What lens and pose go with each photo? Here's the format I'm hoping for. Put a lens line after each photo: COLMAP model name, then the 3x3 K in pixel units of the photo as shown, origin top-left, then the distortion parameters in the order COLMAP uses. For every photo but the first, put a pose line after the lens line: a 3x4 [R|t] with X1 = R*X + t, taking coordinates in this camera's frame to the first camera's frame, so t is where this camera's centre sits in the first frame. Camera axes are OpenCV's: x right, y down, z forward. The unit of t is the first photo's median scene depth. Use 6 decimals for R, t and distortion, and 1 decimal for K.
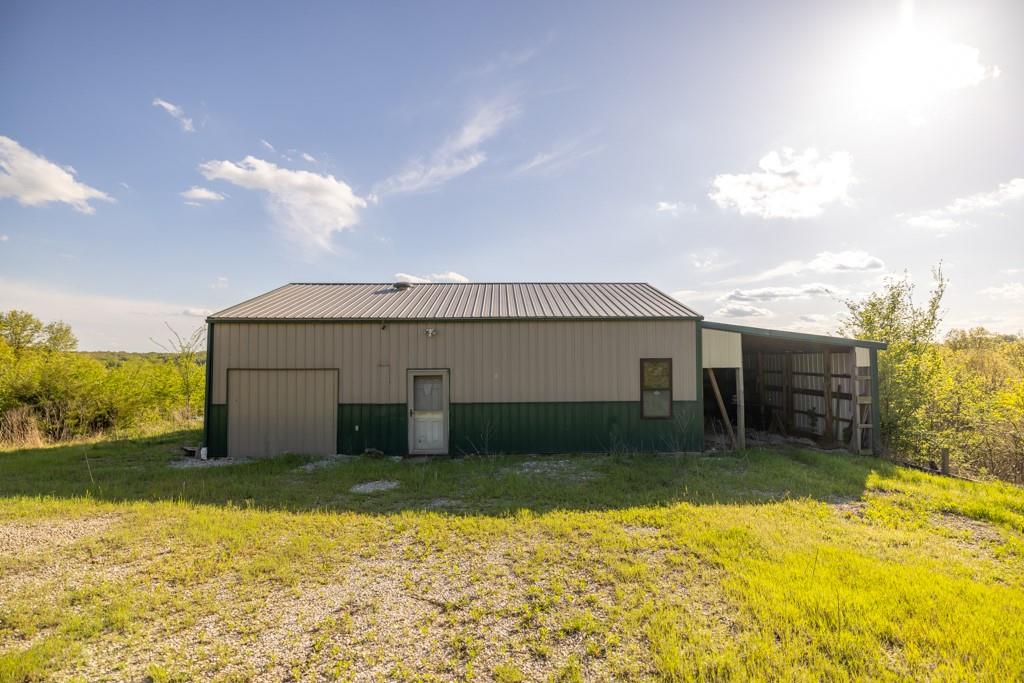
lens RADIAL K [[511.4, 0, 503.4], [0, 511.4, 350.7], [0, 0, 1]] dist [-0.032148, -0.001362]
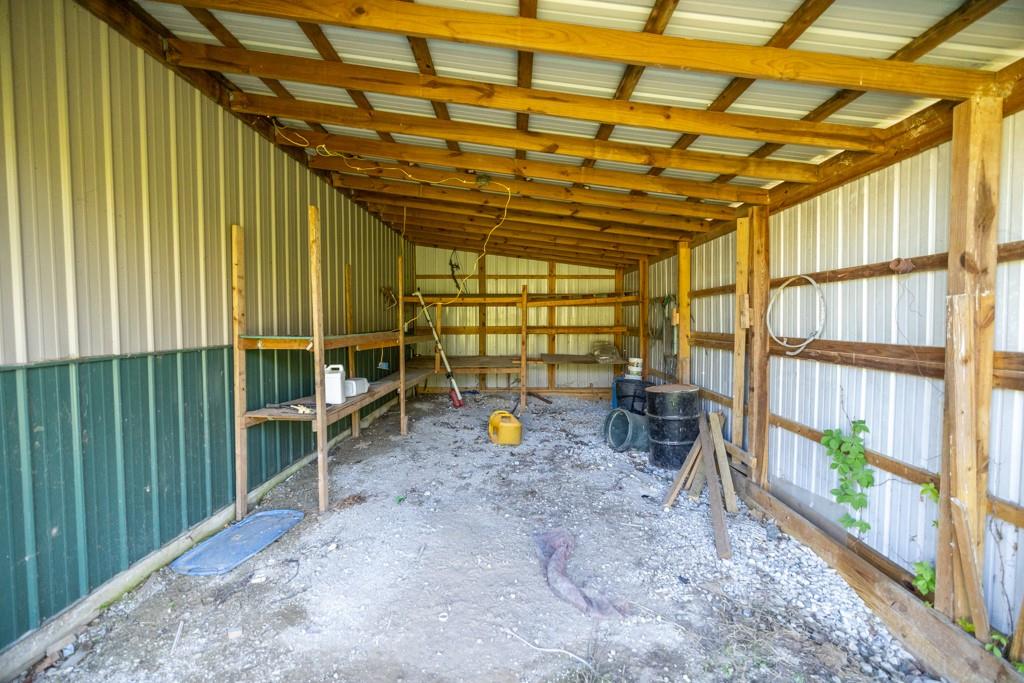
lens RADIAL K [[432.6, 0, 516.9], [0, 432.6, 342.4], [0, 0, 1]] dist [-0.006270, -0.000011]
pose [[0.999537, 0.009822, -0.028803, 0.568168], [-0.007623, 0.997118, 0.075485, 0.077487], [0.029461, -0.075231, 0.996731, 0.979140]]
